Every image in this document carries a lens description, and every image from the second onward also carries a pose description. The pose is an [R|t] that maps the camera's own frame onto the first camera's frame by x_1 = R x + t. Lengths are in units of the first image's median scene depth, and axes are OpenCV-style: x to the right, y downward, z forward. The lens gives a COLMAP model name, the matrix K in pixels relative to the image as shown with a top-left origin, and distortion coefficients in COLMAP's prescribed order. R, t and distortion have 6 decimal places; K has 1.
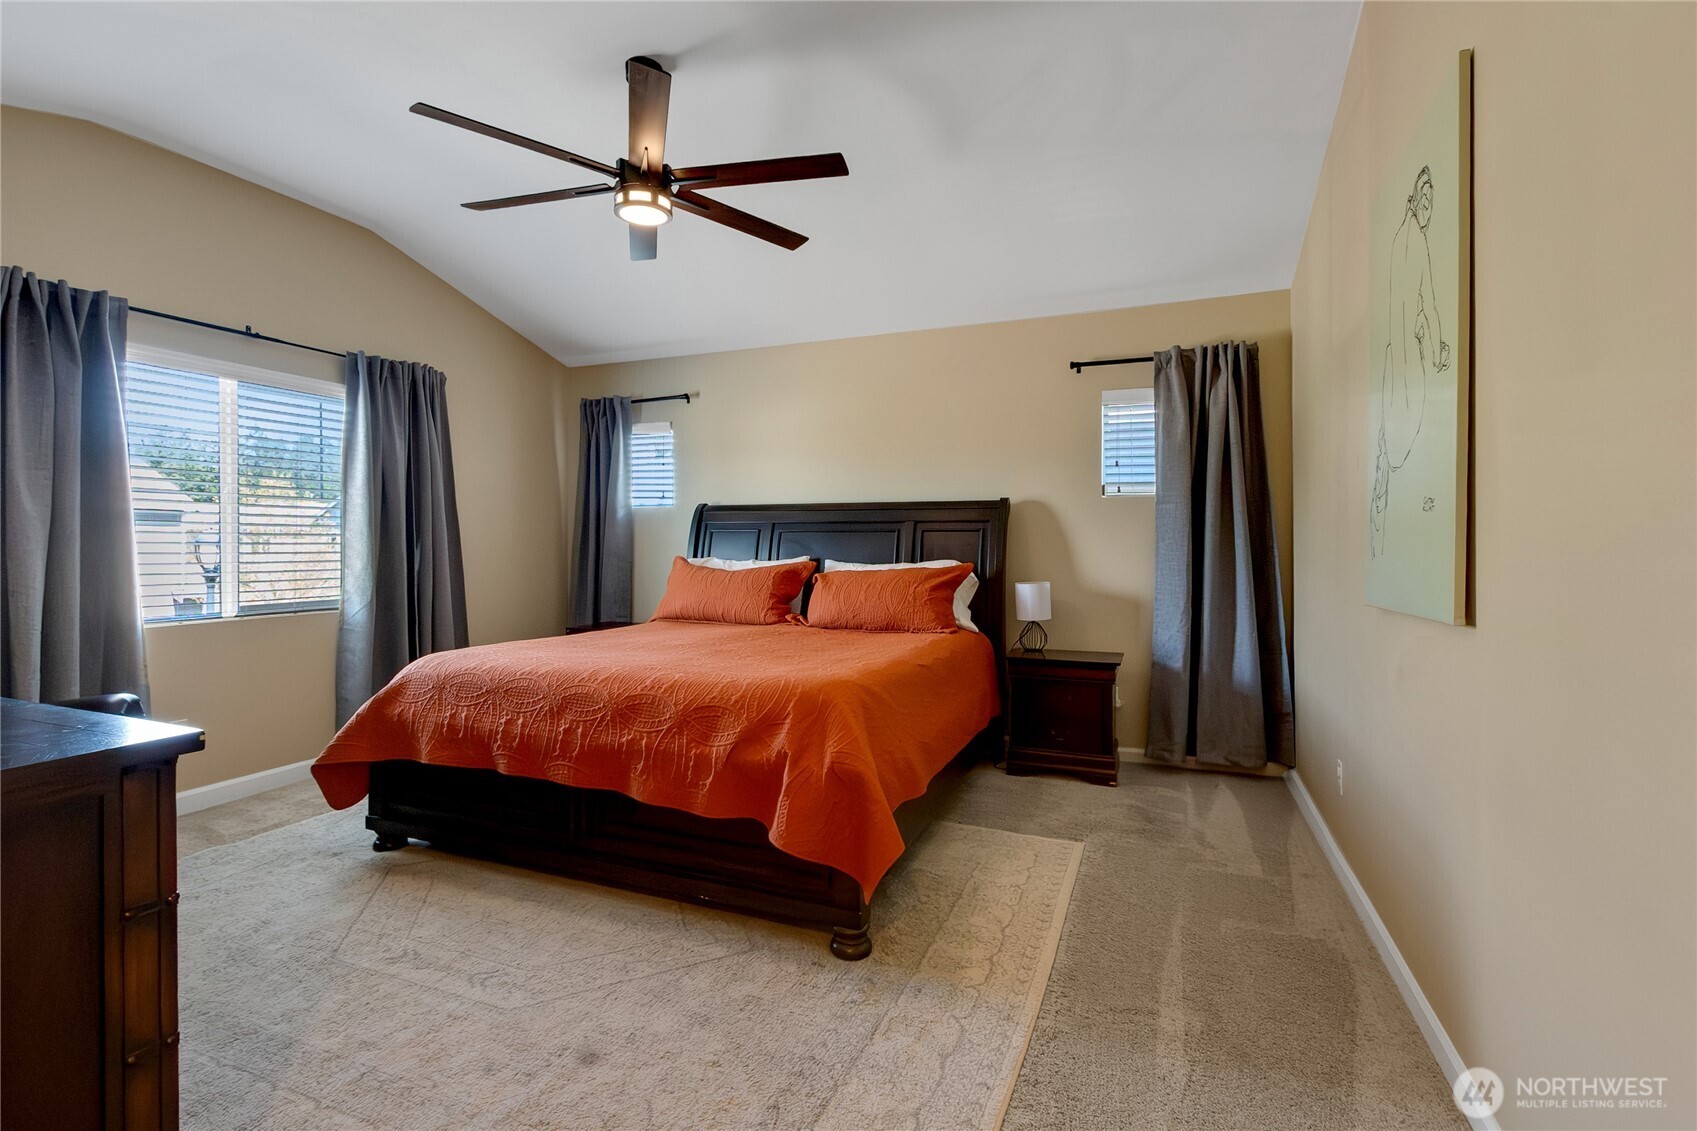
lens RADIAL K [[816.7, 0, 799.7], [0, 816.7, 545.5], [0, 0, 1]] dist [-0.000306, -0.000525]
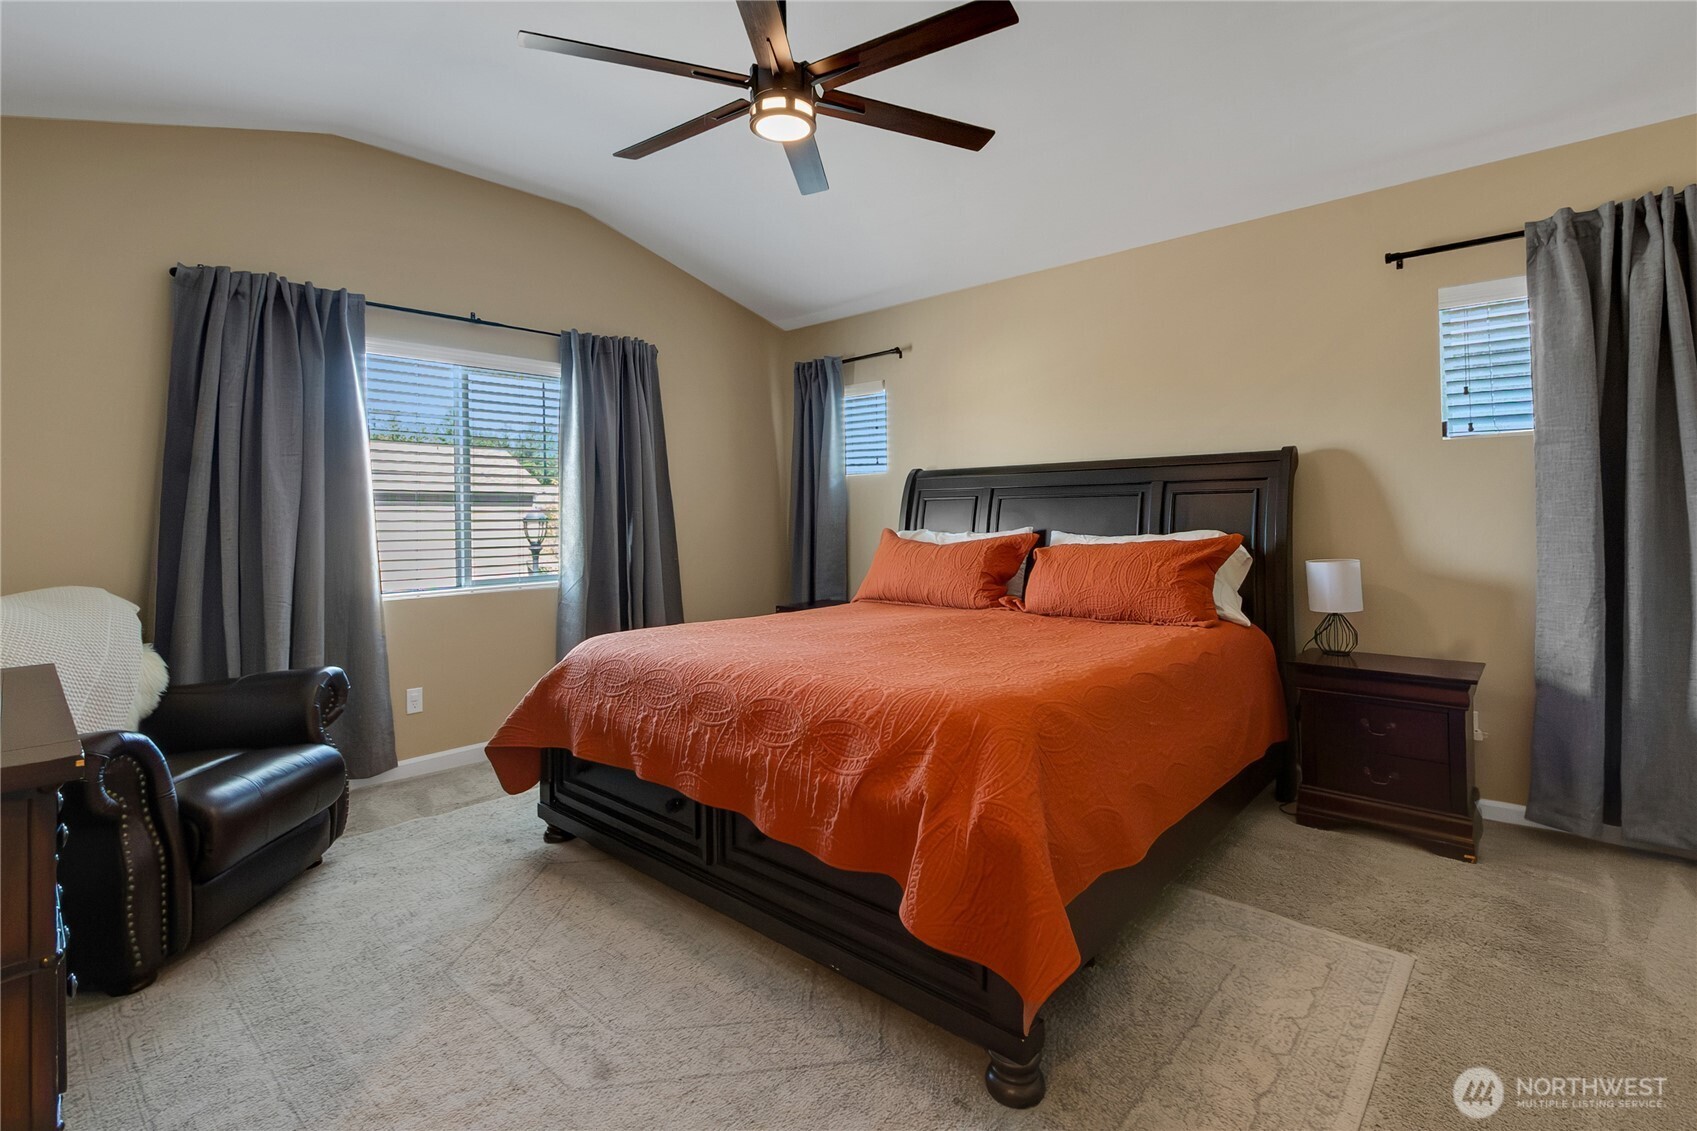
lens RADIAL K [[792.9, 0, 847.1], [0, 792.9, 503.6], [0, 0, 1]] dist [0.002069, -0.000710]
pose [[0.950066, -0.019349, -0.311447, 0.099039], [0.014335, 0.999728, -0.018378, 0.001603], [0.311718, 0.012996, 0.950086, 0.198851]]
